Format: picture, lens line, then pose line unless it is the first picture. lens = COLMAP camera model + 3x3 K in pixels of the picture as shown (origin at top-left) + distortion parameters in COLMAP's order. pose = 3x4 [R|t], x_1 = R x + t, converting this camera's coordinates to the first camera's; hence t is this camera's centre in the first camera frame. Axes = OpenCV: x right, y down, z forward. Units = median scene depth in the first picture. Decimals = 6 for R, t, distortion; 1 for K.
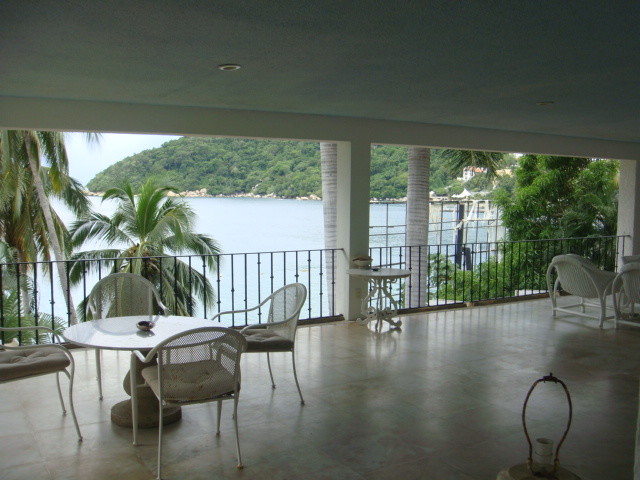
lens RADIAL K [[668.8, 0, 320.0], [0, 668.8, 240.0], [0, 0, 1]] dist [-0.161818, 0.022955]
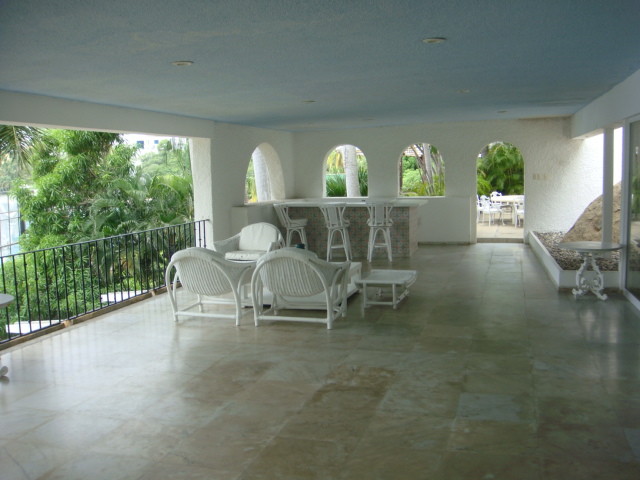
lens RADIAL K [[668.8, 0, 320.0], [0, 668.8, 240.0], [0, 0, 1]] dist [-0.161818, 0.022955]
pose [[0.734131, -0.095886, 0.672203, -0.053682], [0.083261, 0.995220, 0.051030, -0.013158], [-0.673883, 0.018506, 0.738606, 0.179105]]
